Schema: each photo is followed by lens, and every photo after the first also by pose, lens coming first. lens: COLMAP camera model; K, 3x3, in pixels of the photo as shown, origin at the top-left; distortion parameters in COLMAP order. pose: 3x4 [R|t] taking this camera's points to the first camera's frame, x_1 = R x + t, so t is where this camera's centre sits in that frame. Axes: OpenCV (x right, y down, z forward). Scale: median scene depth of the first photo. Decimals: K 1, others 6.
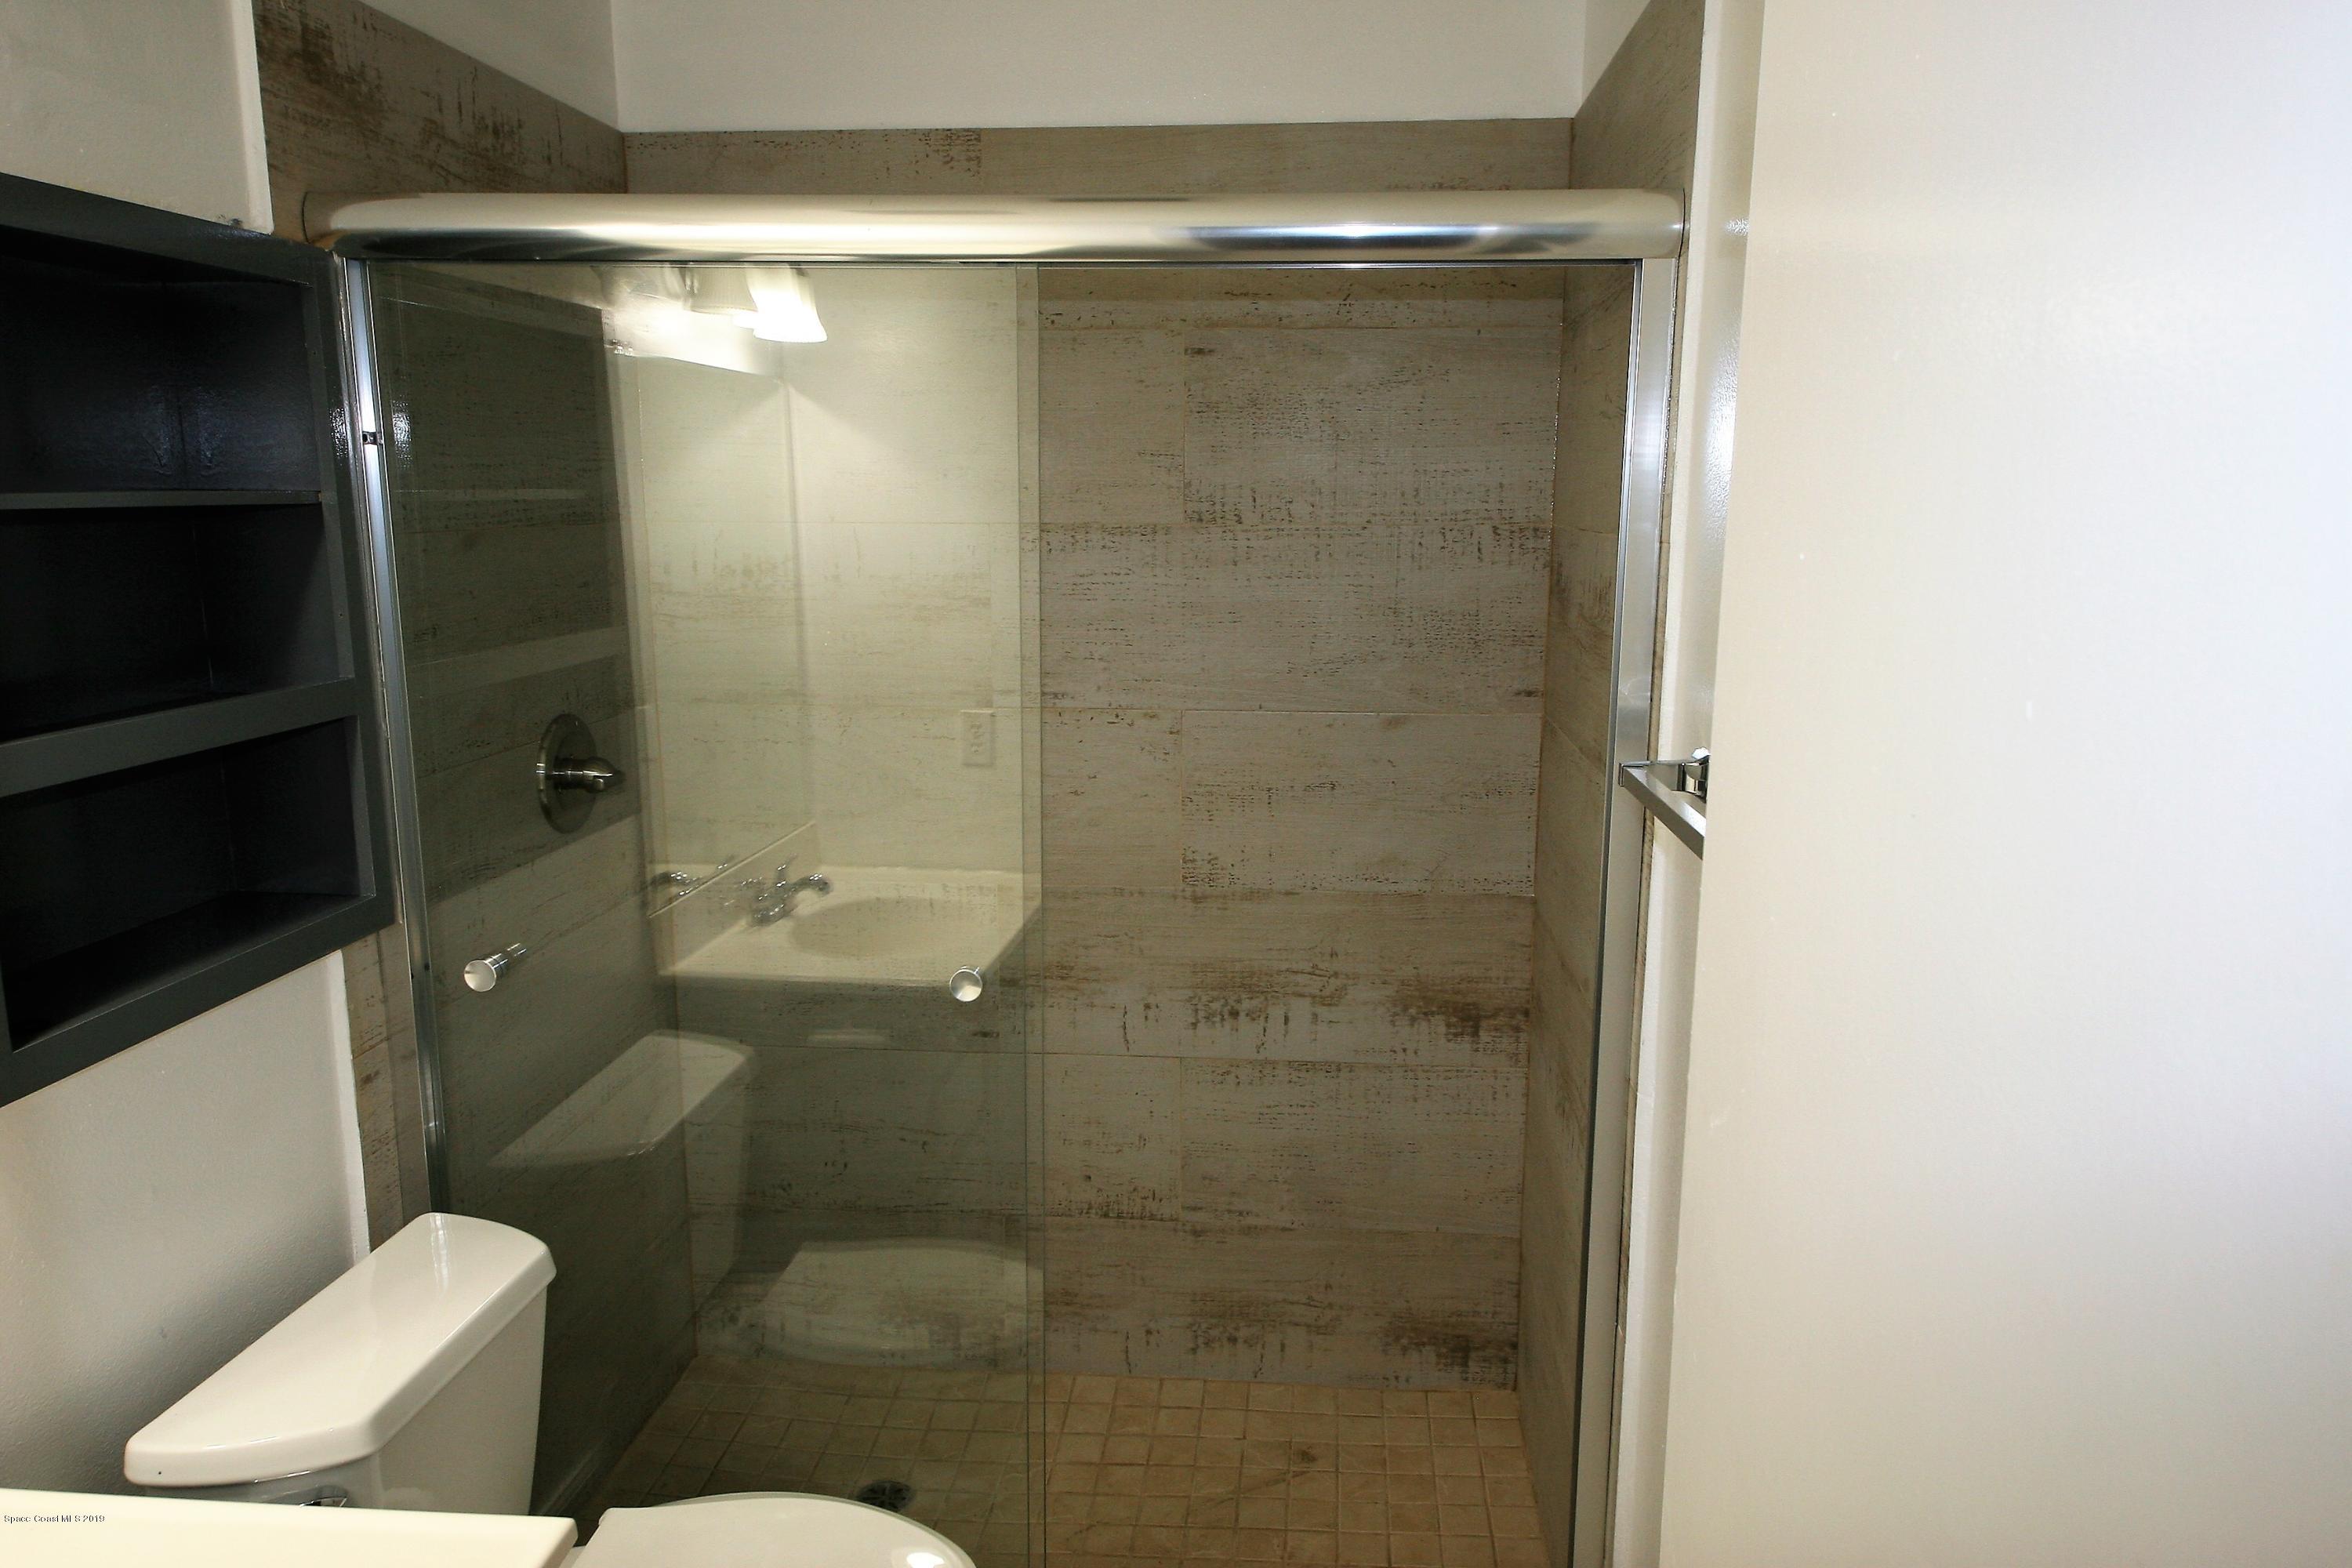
lens RADIAL K [[1605.9, 0, 1175.1], [0, 1605.9, 791.0], [0, 0, 1]] dist [0.040946, -0.028551]
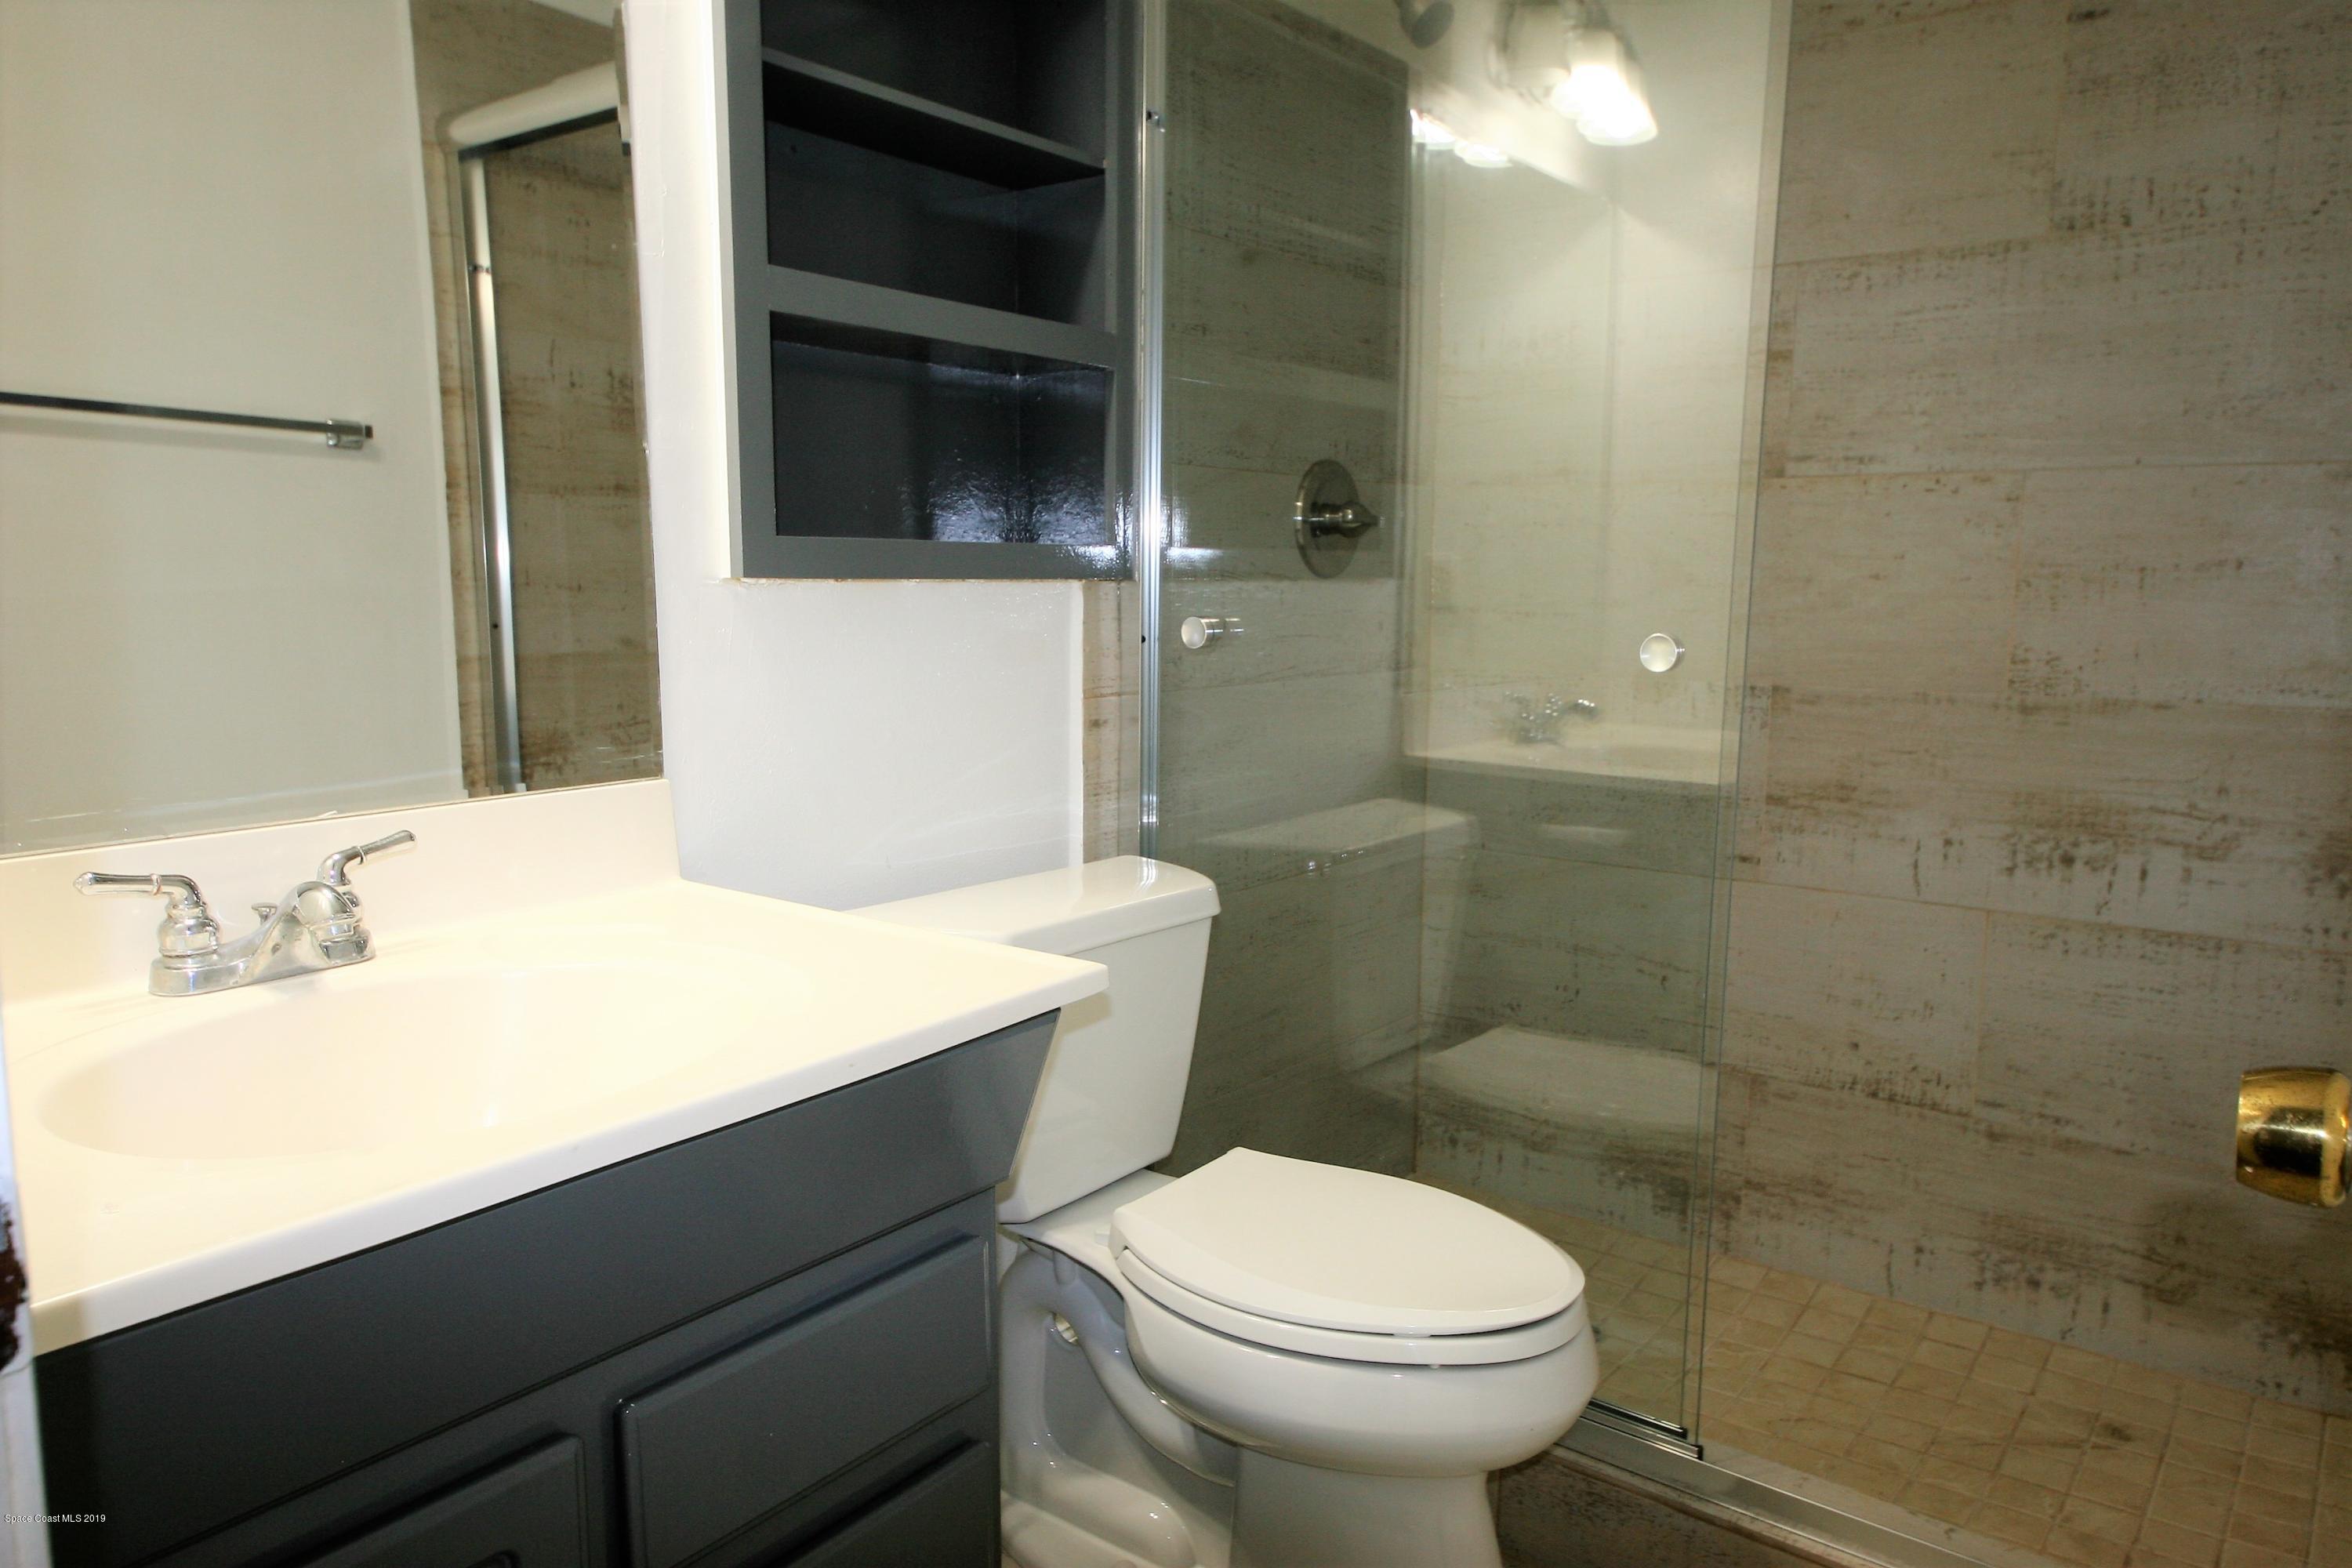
lens RADIAL K [[1605.9, 0, 1180.3], [0, 1605.9, 790.5], [0, 0, 1]] dist [0.040946, -0.028551]
pose [[0.850729, 0.081362, -0.519269, 0.078398], [-0.108926, 0.993790, -0.022744, 0.173144], [0.514194, 0.075911, 0.854308, 0.085401]]
